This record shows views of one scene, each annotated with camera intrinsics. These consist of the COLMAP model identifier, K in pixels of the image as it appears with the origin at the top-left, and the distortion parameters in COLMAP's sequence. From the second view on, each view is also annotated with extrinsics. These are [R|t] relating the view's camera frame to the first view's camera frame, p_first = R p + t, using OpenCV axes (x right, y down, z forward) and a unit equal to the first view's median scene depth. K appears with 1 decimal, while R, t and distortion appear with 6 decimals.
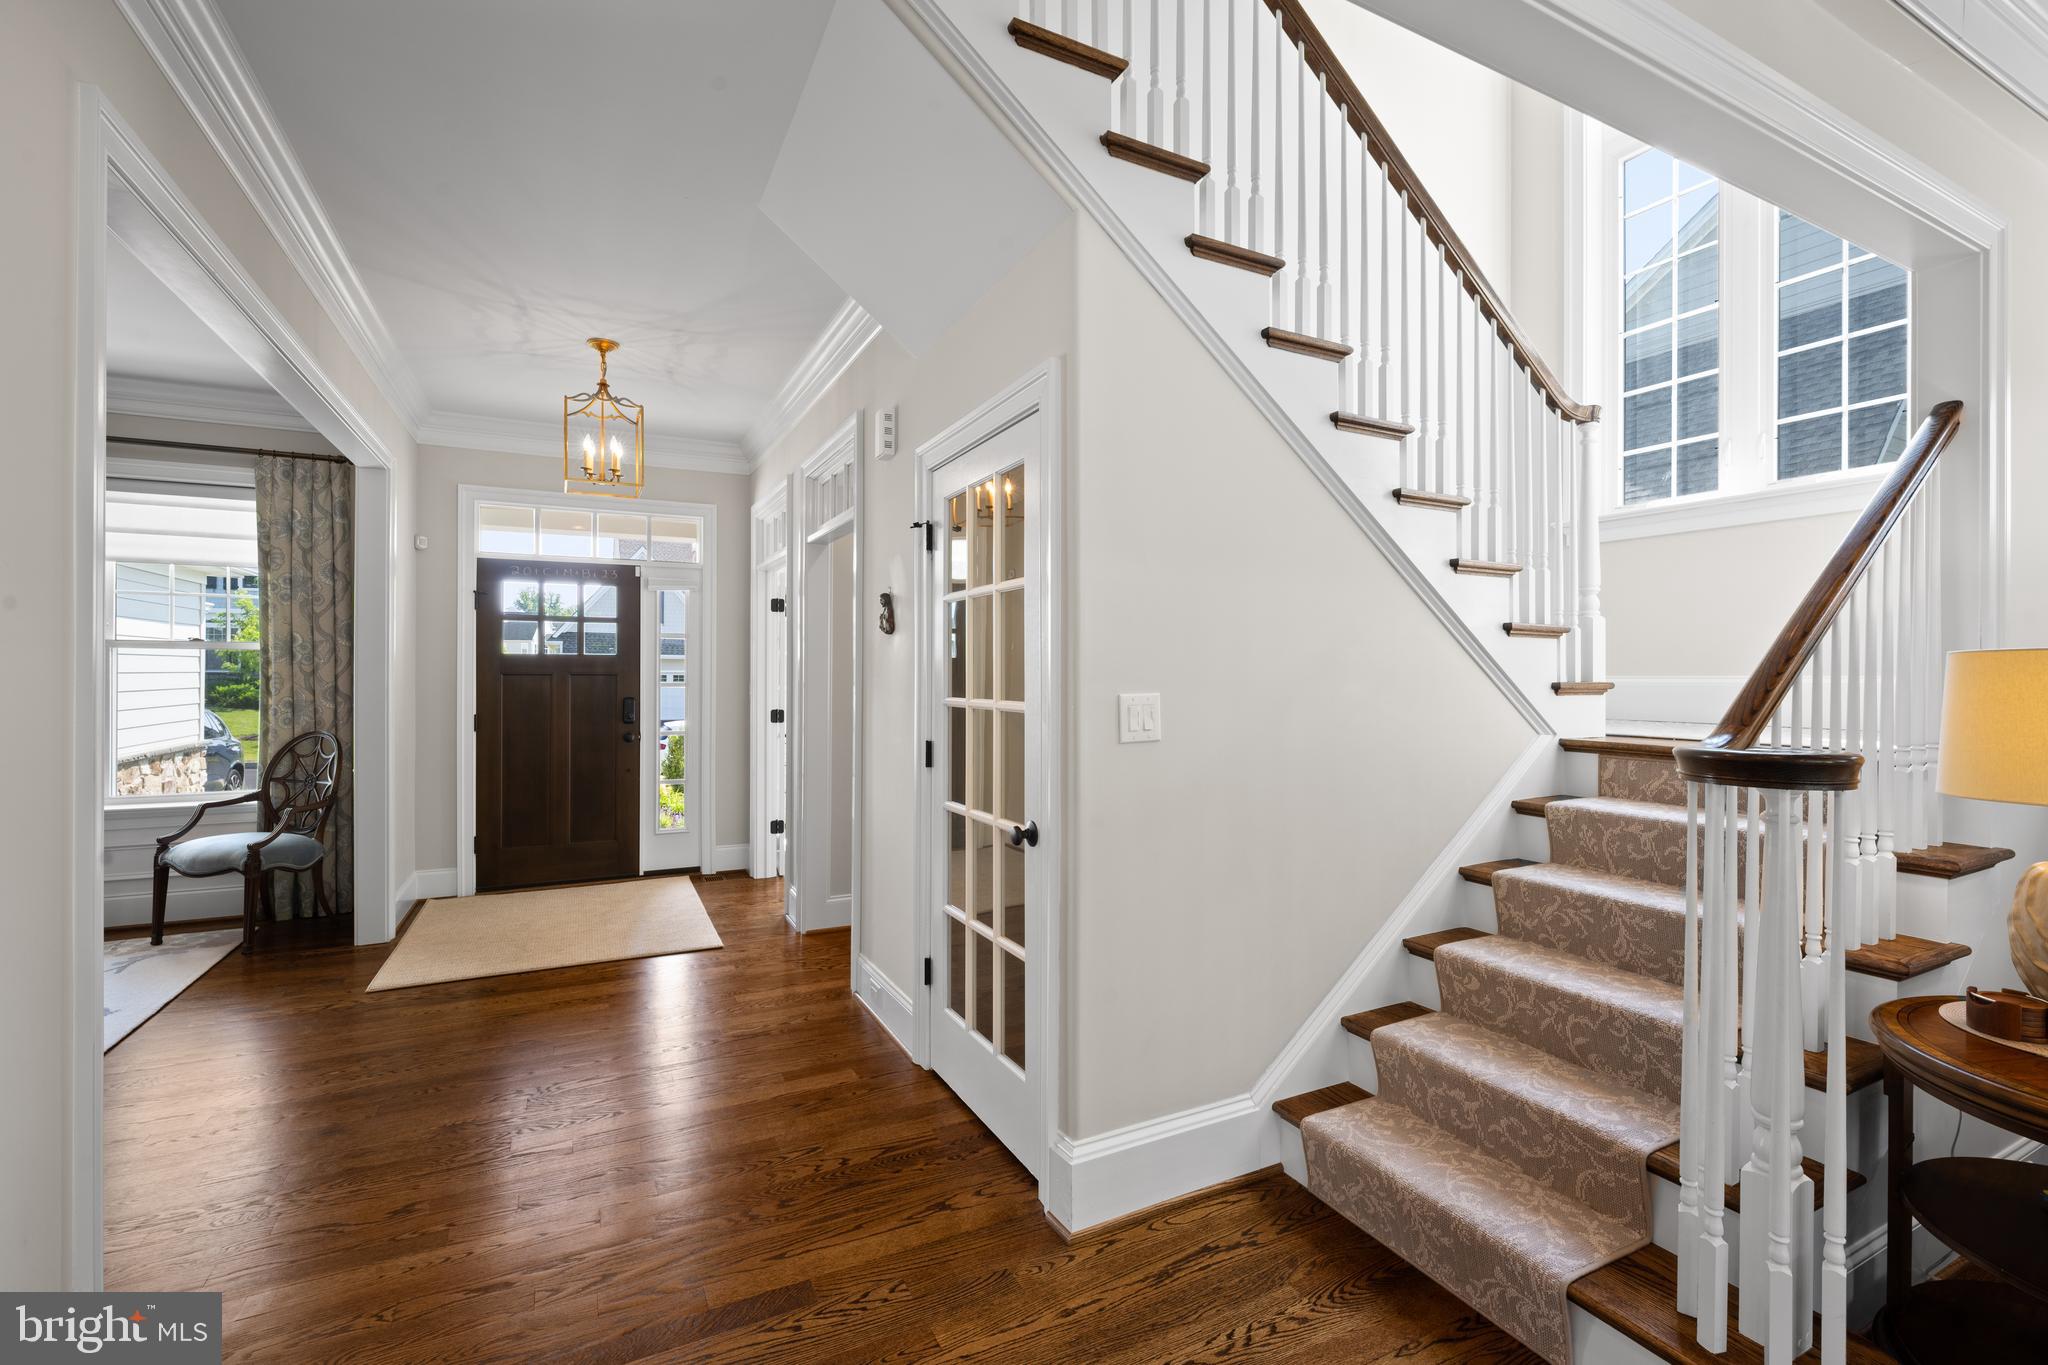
lens RADIAL K [[882.3, 0, 1027.6], [0, 882.3, 667.8], [0, 0, 1]] dist [-0.002173, -0.000139]
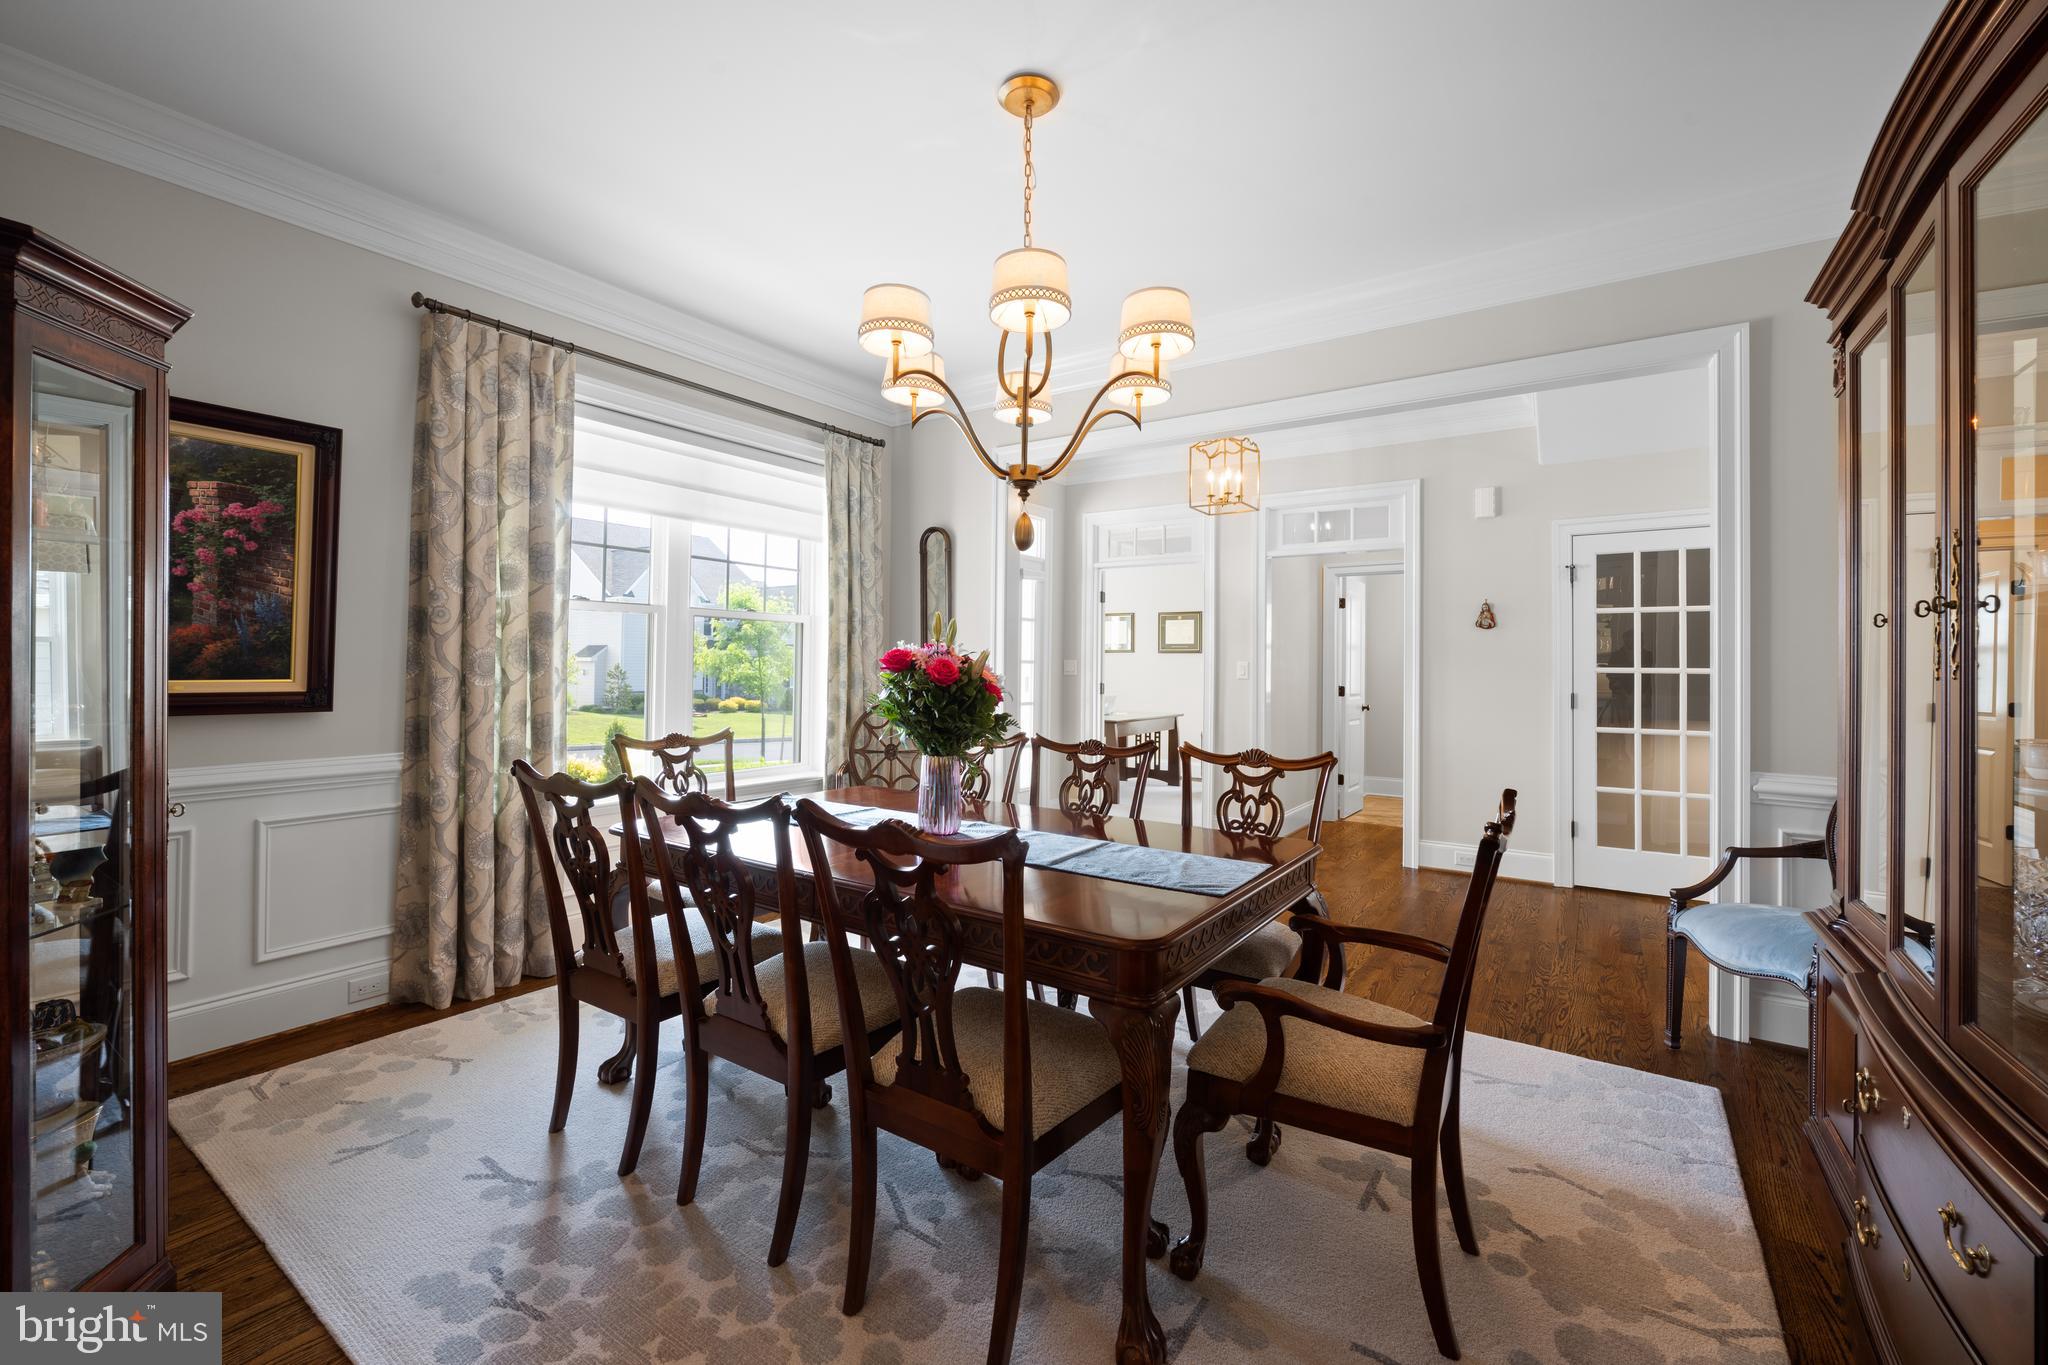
lens RADIAL K [[815.5, 0, 1016.8], [0, 815.5, 697.5], [0, 0, 1]] dist [-0.000786, 0.000131]
pose [[0.889856, -0.007783, 0.456175, -1.101779], [-0.014773, 0.998839, 0.045859, 0.020988], [-0.456002, -0.047547, 0.888708, 0.047164]]
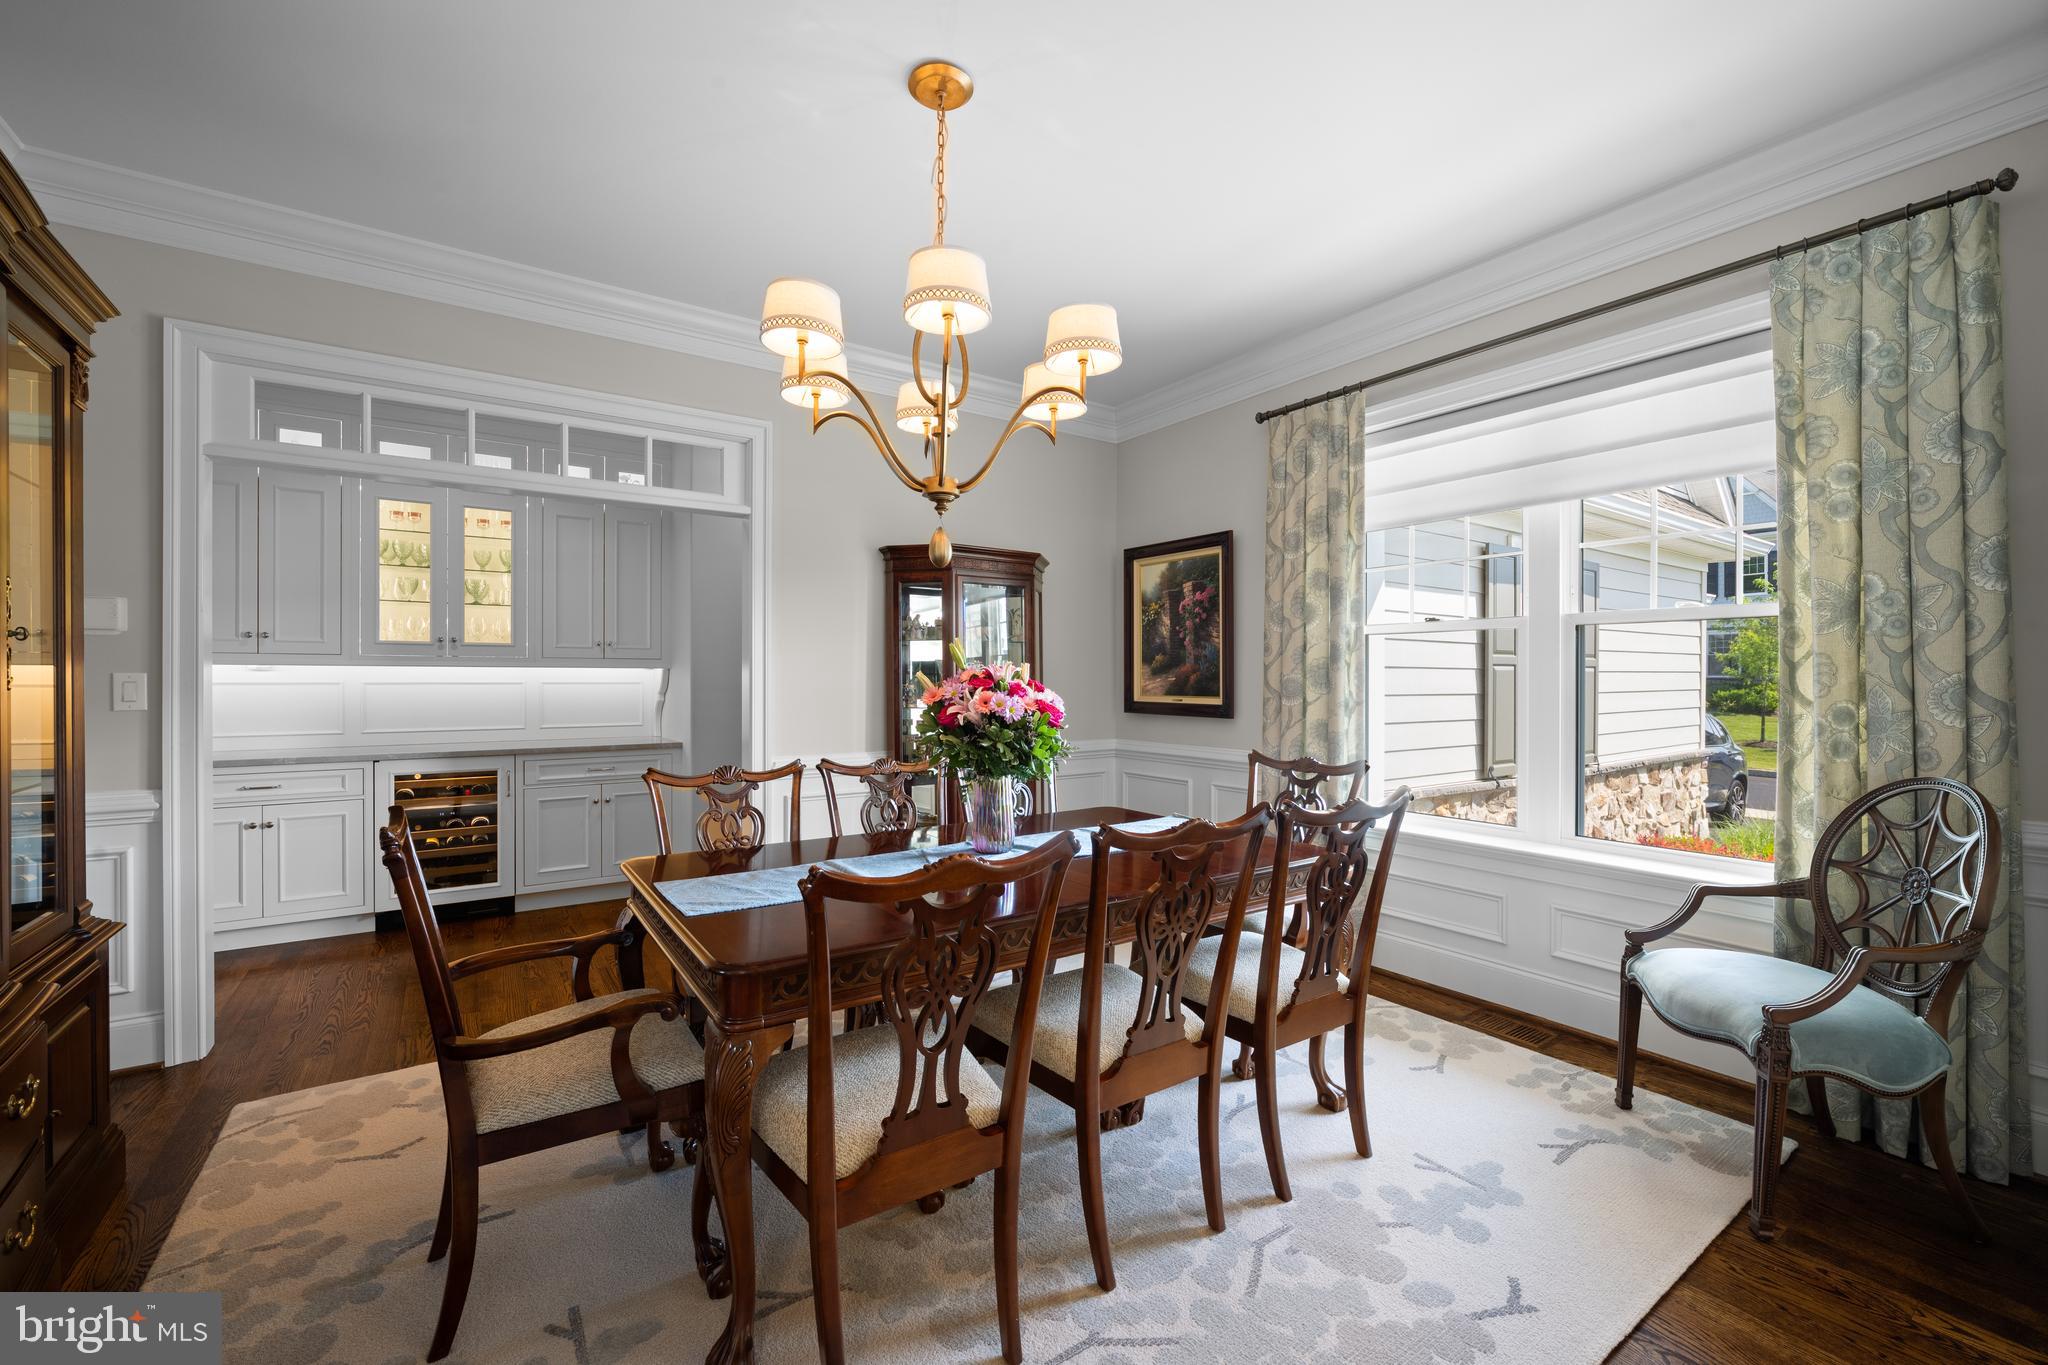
lens RADIAL K [[837.5, 0, 1024.0], [0, 837.5, 682.5], [0, 0, 1]] dist [-0.005069, 0.001222]
pose [[0.131789, 0.006764, -0.991255, -0.421839], [0.001472, 0.999974, 0.007019, 0.017931], [0.991277, -0.002384, 0.131776, 0.458154]]
